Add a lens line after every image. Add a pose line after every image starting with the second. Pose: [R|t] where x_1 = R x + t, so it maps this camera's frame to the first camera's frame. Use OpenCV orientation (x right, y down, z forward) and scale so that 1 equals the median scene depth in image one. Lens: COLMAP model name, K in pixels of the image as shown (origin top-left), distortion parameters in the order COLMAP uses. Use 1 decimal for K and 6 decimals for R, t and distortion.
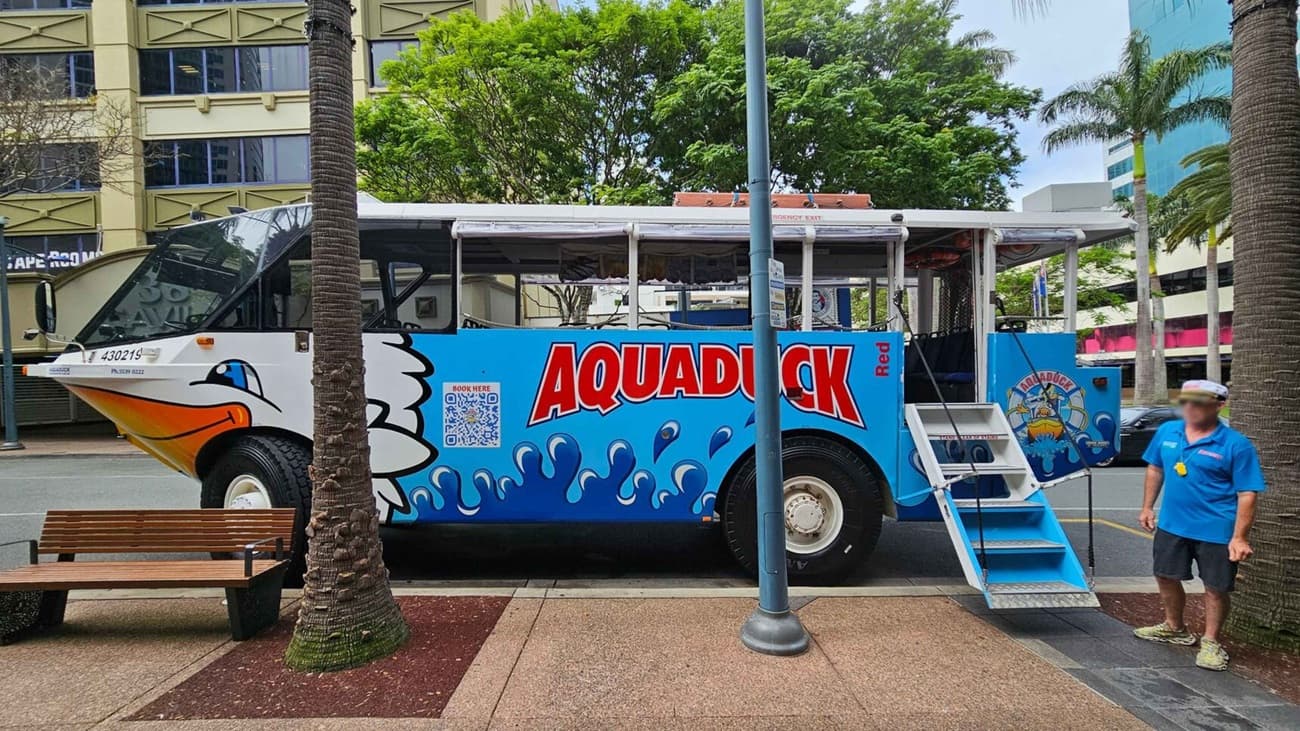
lens RADIAL K [[544.6, 0, 646.7], [0, 544.6, 371.6], [0, 0, 1]] dist [-0.000470, -0.000801]
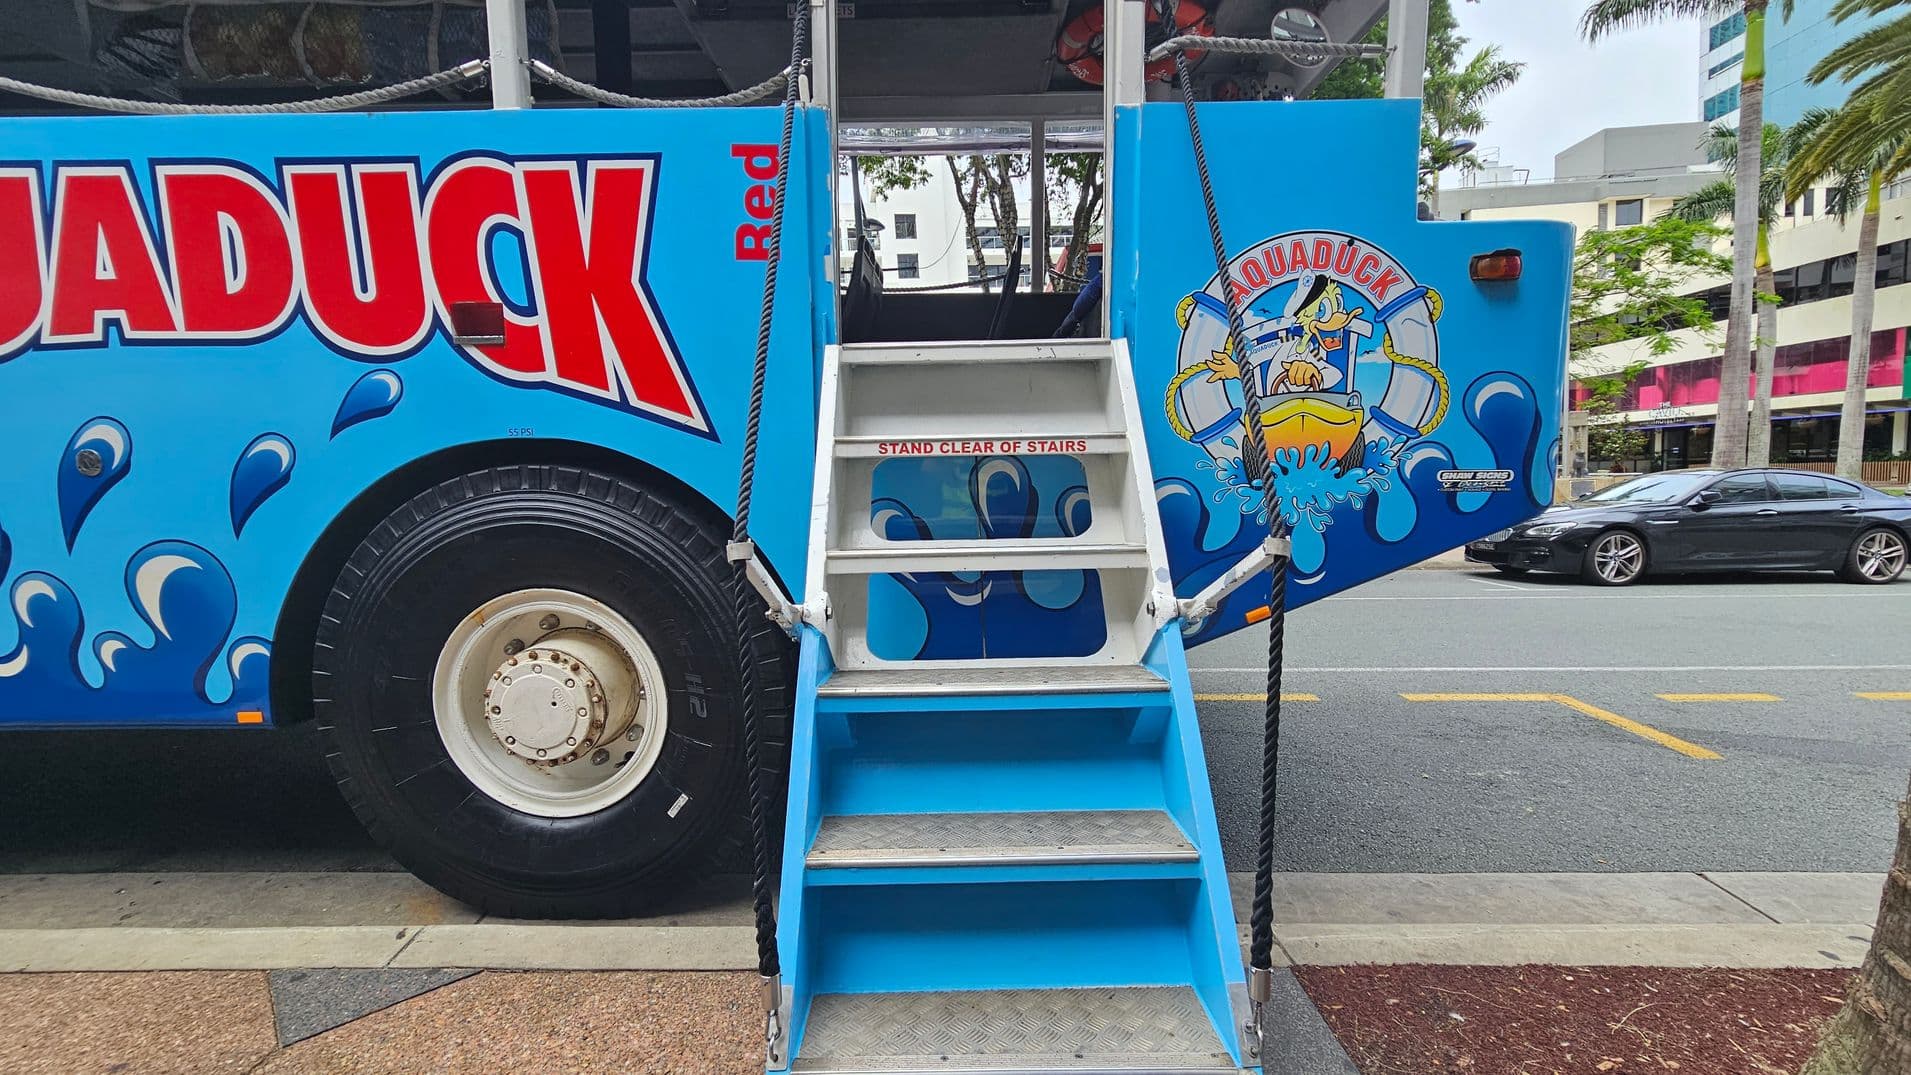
lens RADIAL K [[800.5, 0, 950.7], [0, 800.5, 546.5], [0, 0, 1]] dist [-0.000470, -0.000801]
pose [[0.999368, -0.008432, -0.034531, 0.555351], [0.012163, 0.993935, 0.109291, 0.119417], [0.033400, -0.109642, 0.993410, 0.544497]]
